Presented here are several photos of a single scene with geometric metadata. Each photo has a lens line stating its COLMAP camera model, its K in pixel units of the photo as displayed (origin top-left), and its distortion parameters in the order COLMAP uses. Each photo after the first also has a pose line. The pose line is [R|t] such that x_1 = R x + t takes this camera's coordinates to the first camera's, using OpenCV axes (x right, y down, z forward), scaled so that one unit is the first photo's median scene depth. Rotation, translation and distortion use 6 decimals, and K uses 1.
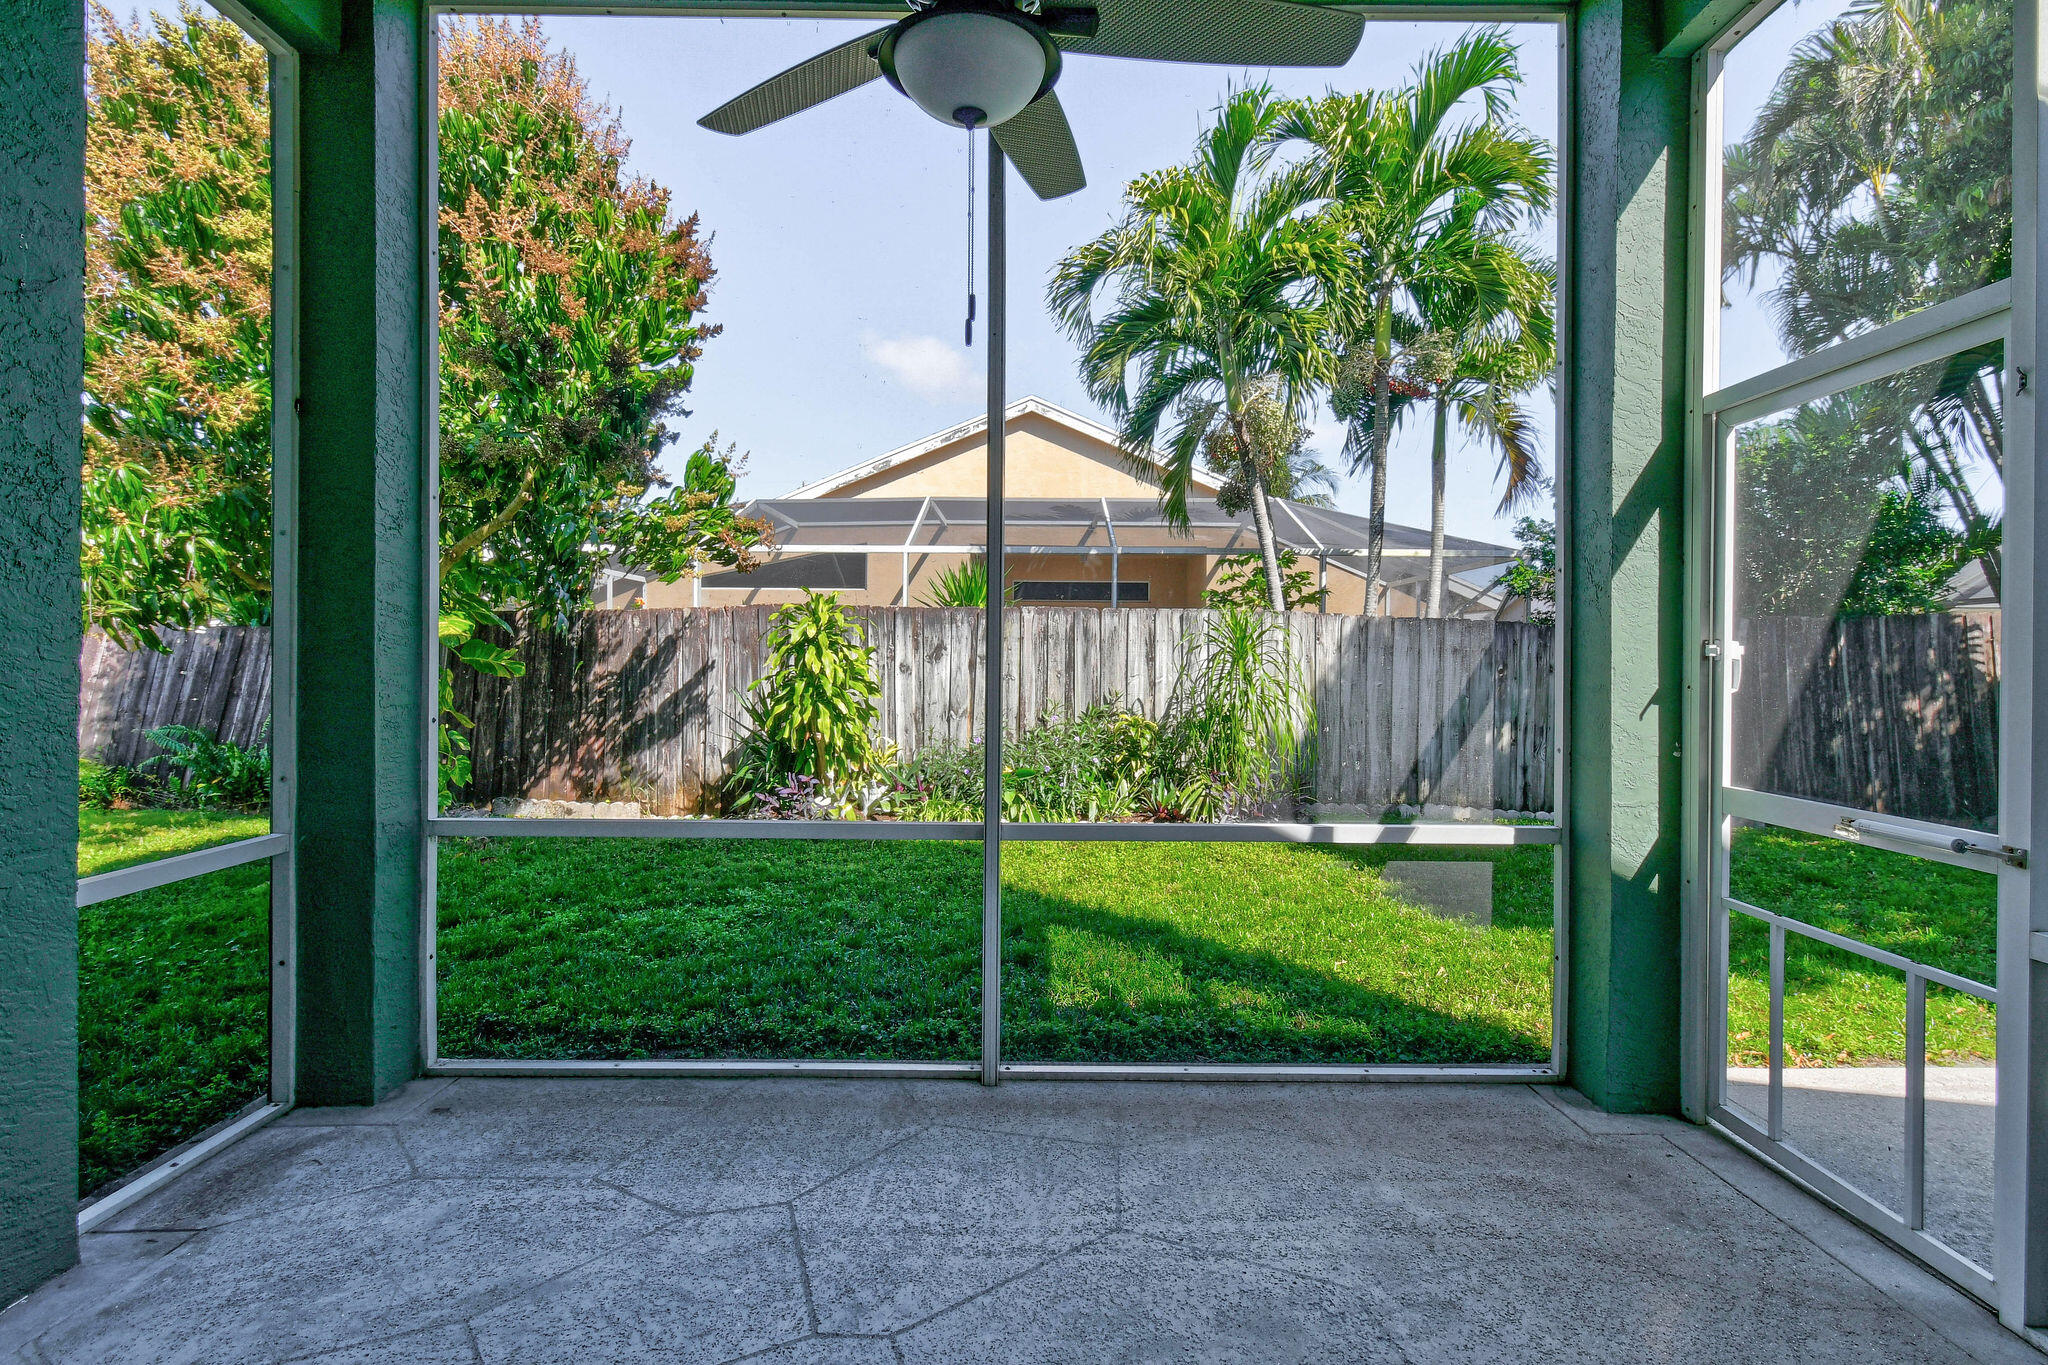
lens RADIAL K [[988.5, 0, 1018.0], [0, 988.5, 679.0], [0, 0, 1]] dist [-0.003800, 0.000349]
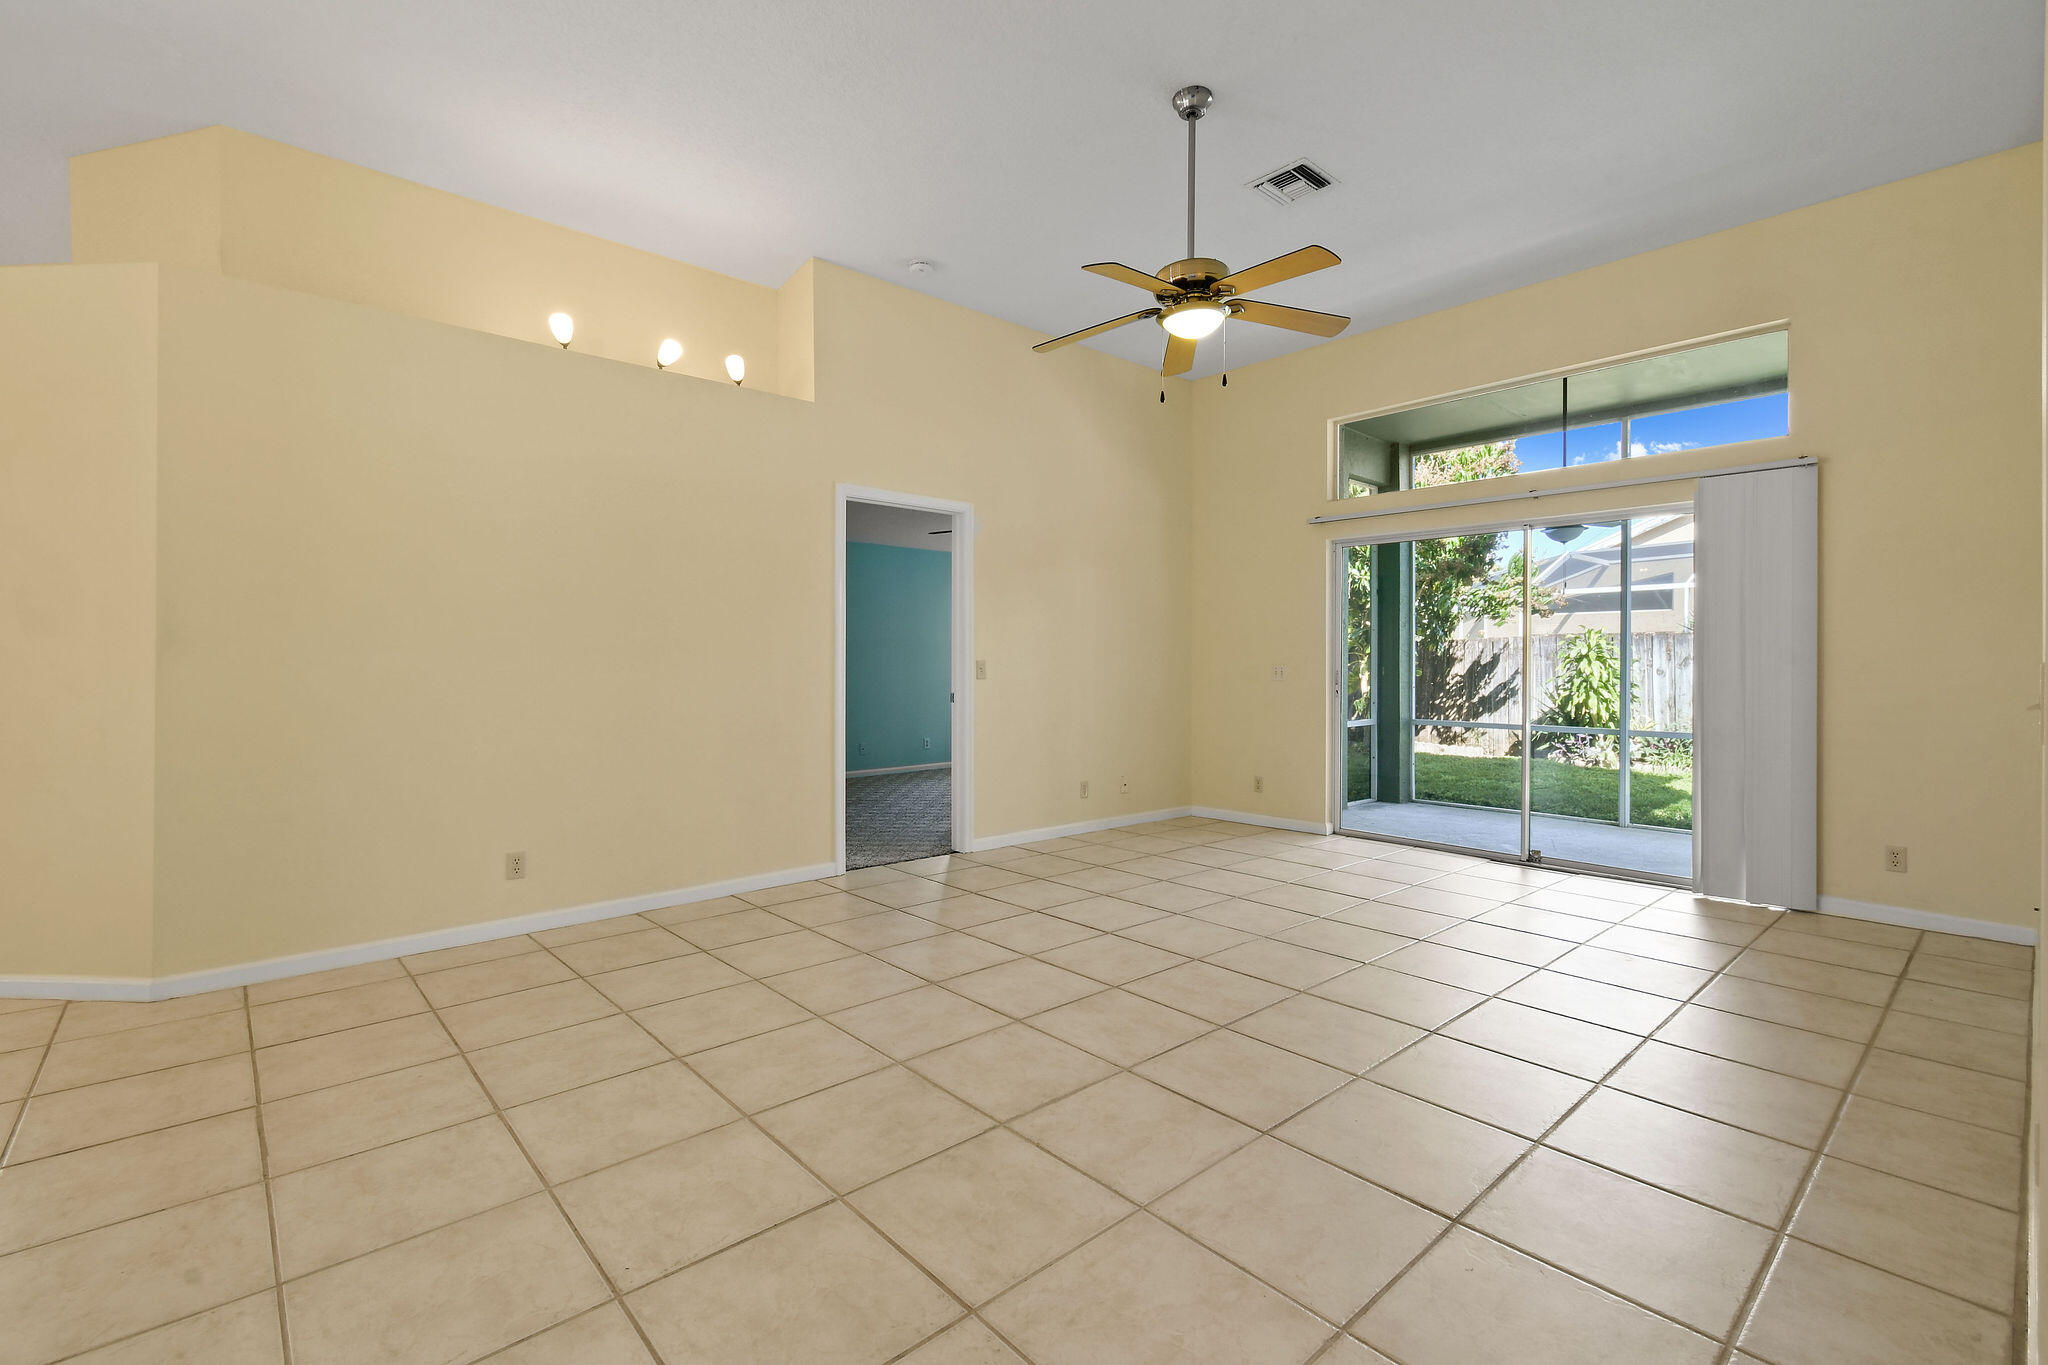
lens RADIAL K [[897.9, 0, 1003.9], [0, 897.9, 673.1], [0, 0, 1]] dist [0.009769, -0.000278]
pose [[0.671828, 0.006023, -0.740683, 0.256125], [-0.012324, 0.999919, -0.003048, 0.008870], [0.740605, 0.011175, 0.671848, -0.757087]]
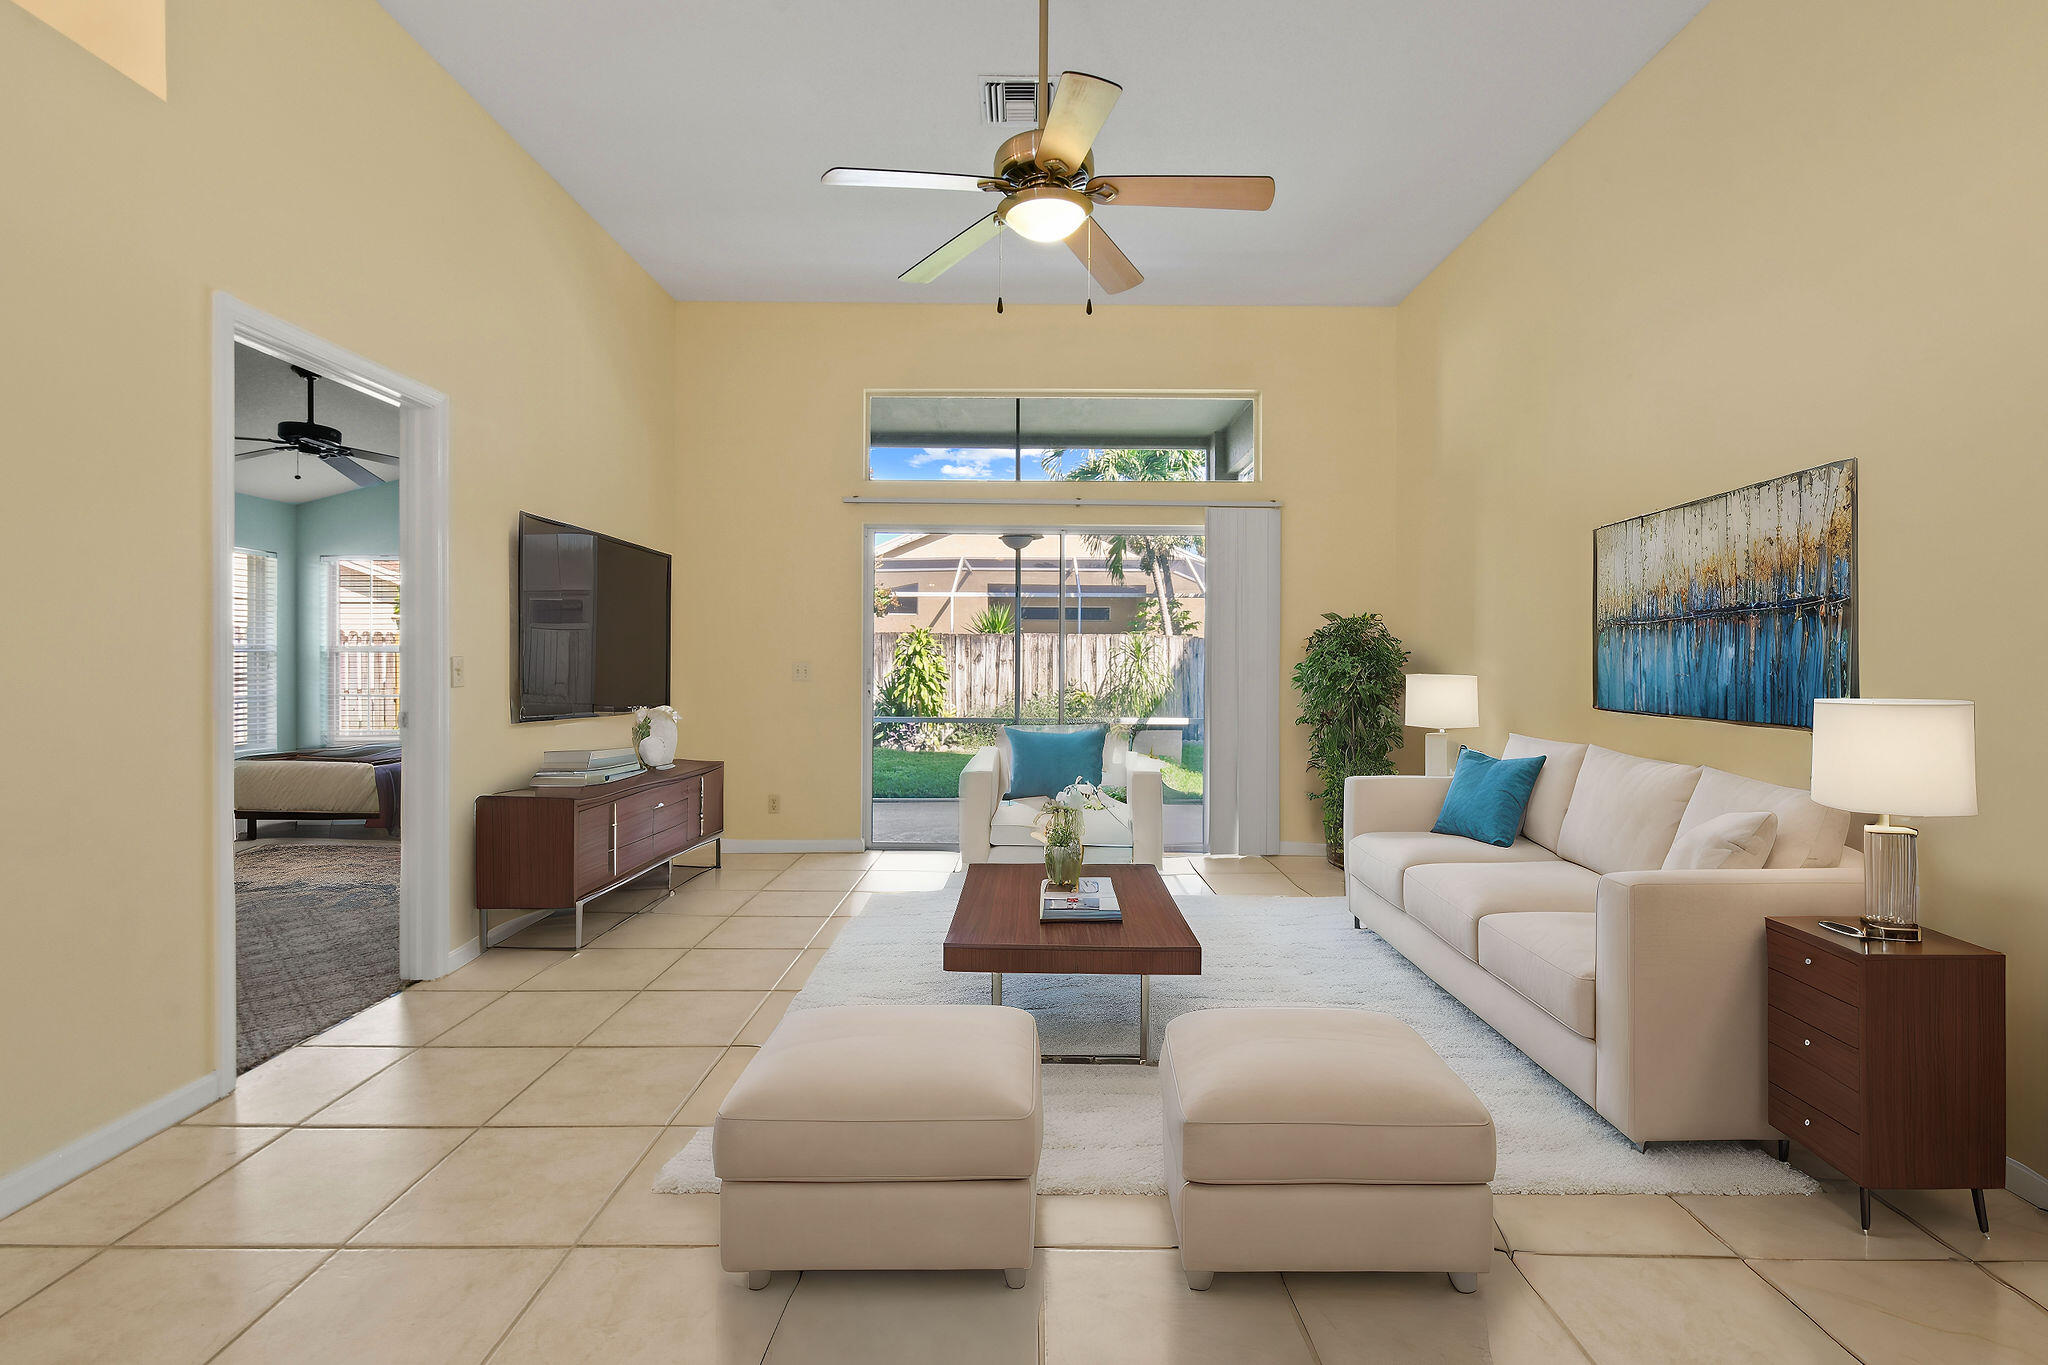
lens RADIAL K [[907.4, 0, 1023.9], [0, 907.4, 663.8], [0, 0, 1]] dist [0.005224, -0.000148]
pose [[0.999962, 0.000406, 0.008729, -0.011832], [-0.000292, 0.999915, -0.013070, 0.006543], [-0.008733, 0.013067, 0.999876, -0.732685]]
